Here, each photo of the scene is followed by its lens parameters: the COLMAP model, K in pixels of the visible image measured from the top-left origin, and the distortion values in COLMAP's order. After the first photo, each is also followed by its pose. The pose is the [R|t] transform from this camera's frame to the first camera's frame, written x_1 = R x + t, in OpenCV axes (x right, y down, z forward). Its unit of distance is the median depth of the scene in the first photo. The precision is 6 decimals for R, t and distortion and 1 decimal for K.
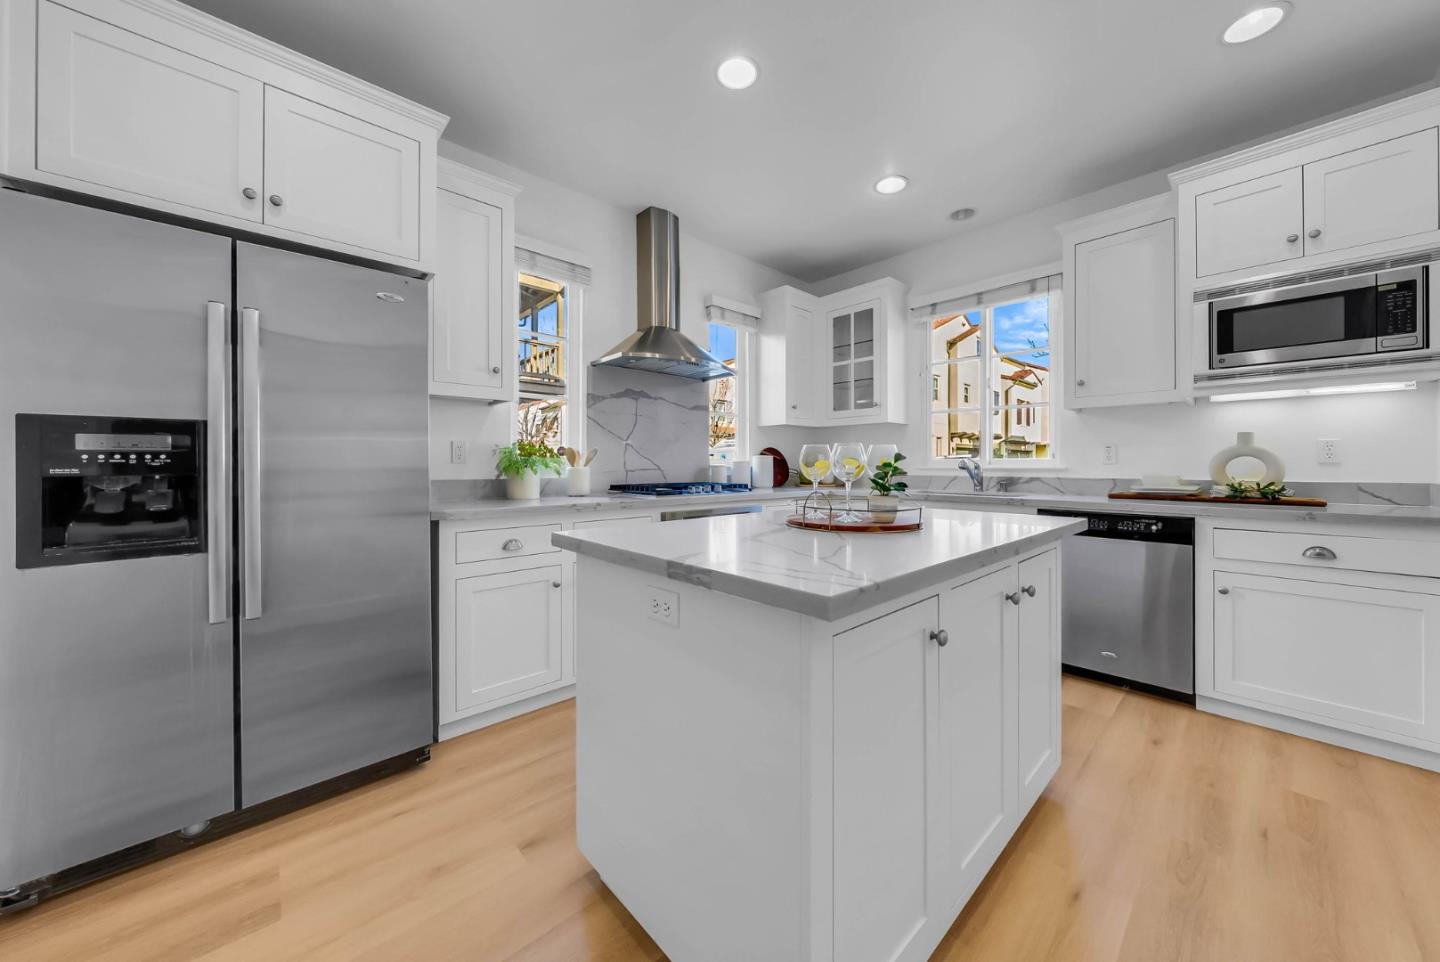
lens RADIAL K [[492.0, 0, 727.0], [0, 492.0, 462.1], [0, 0, 1]] dist [-0.002829, 0.000504]
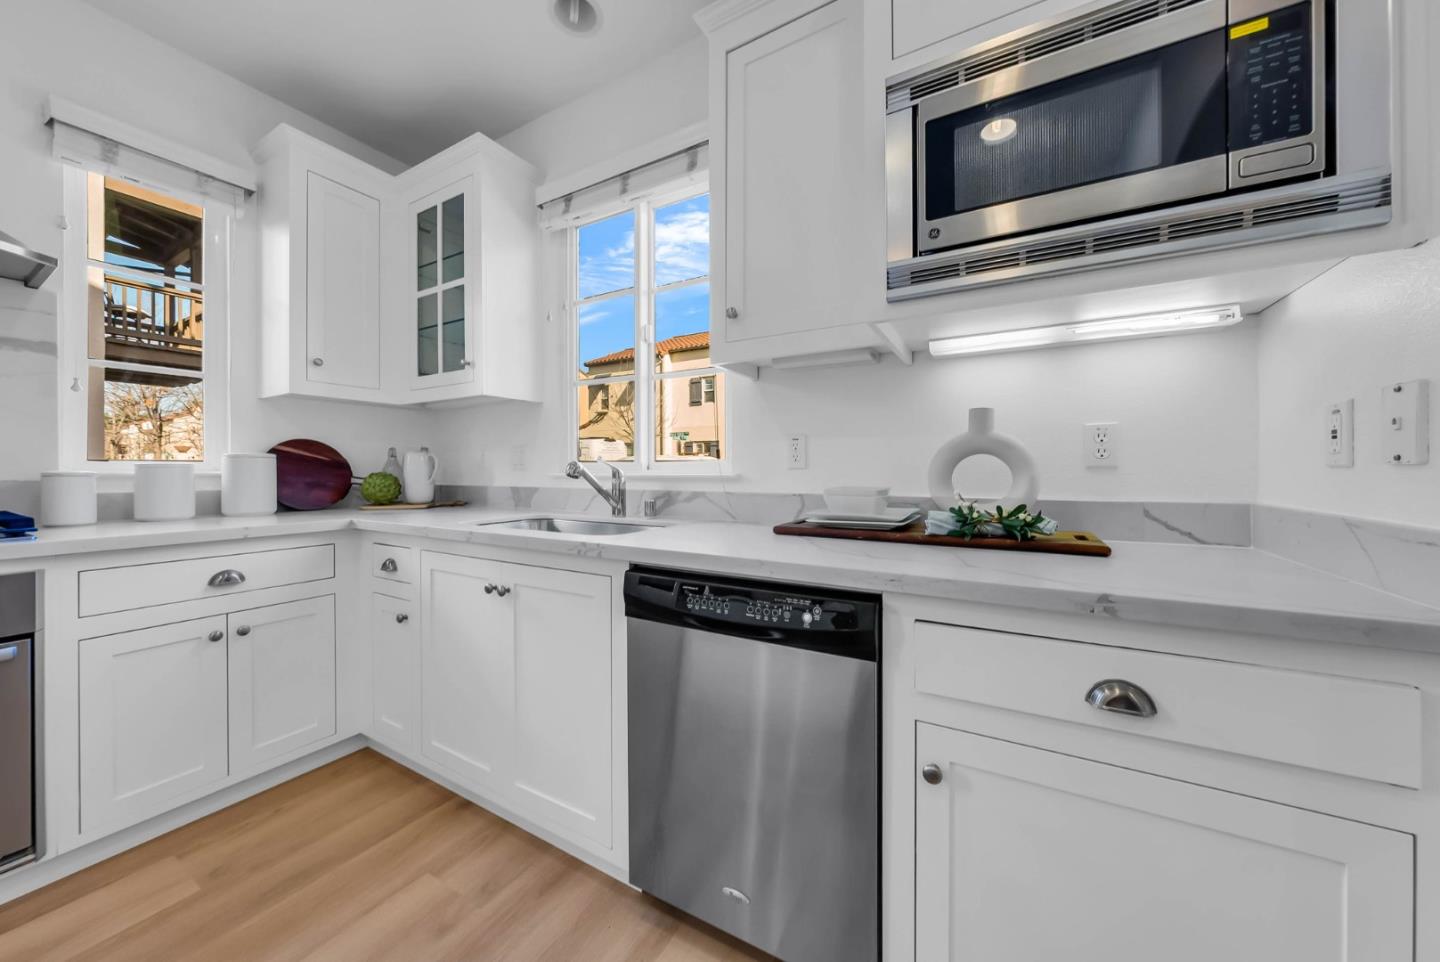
lens RADIAL K [[492.0, 0, 720.4], [0, 492.0, 468.1], [0, 0, 1]] dist [-0.002829, 0.000504]
pose [[0.954643, -0.001777, 0.297748, 0.637653], [0.001218, 0.999997, 0.002064, 0.002544], [-0.297751, -0.001608, 0.954642, 0.584463]]
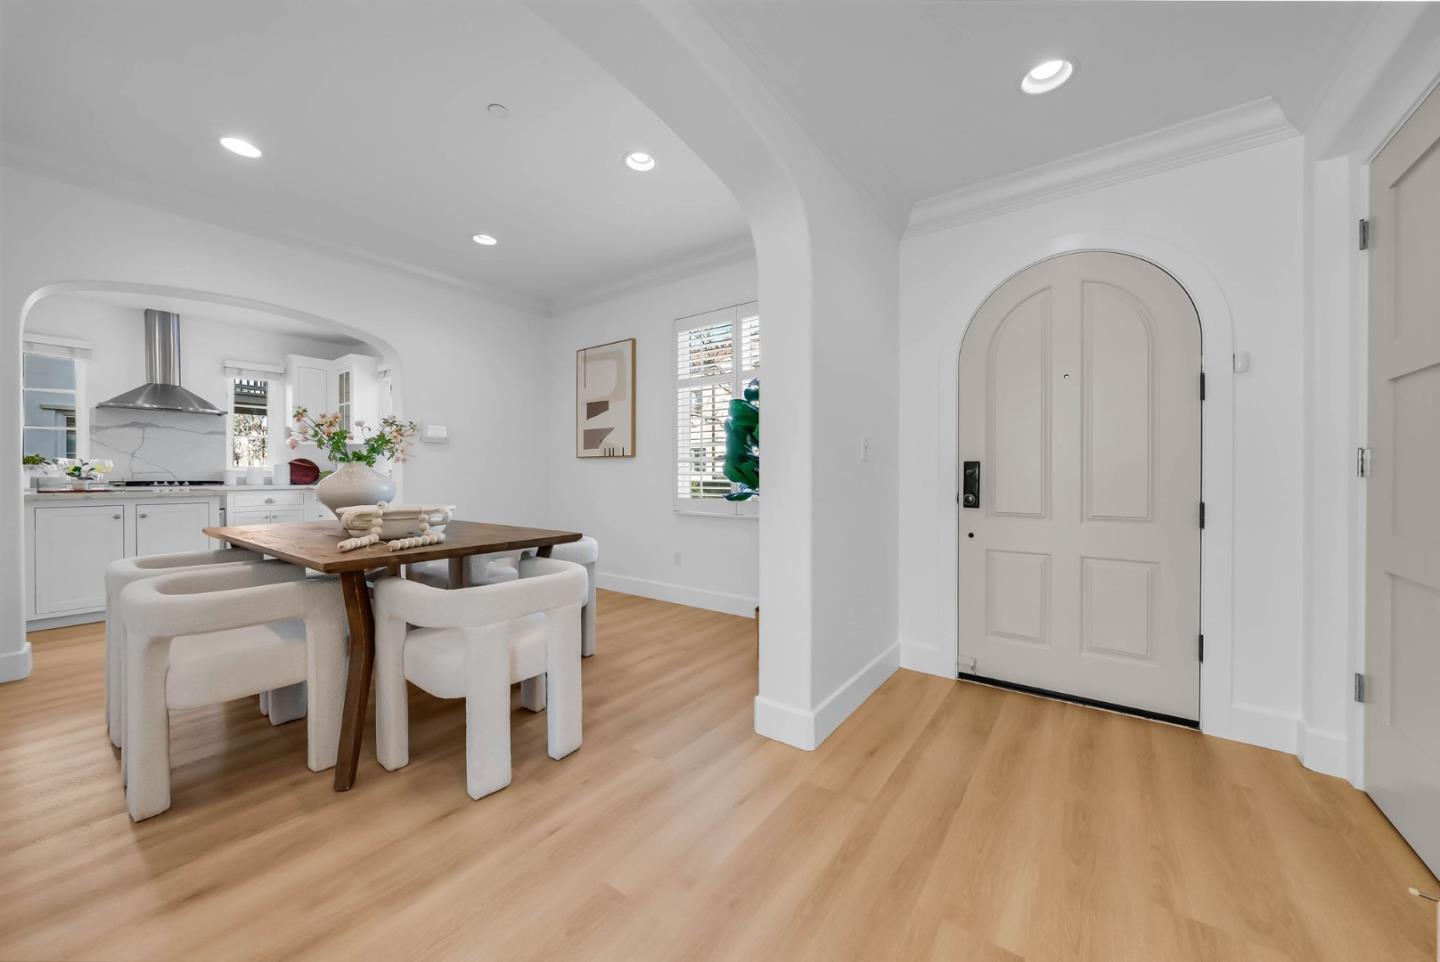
lens RADIAL K [[492.0, 0, 714.6], [0, 492.0, 474.1], [0, 0, 1]] dist [-0.002829, 0.000504]
pose [[0.981822, 0.001542, 0.189797, 1.807383], [-0.002367, 0.999989, 0.004116, 0.013707], [-0.189789, -0.004490, 0.981815, -1.240492]]
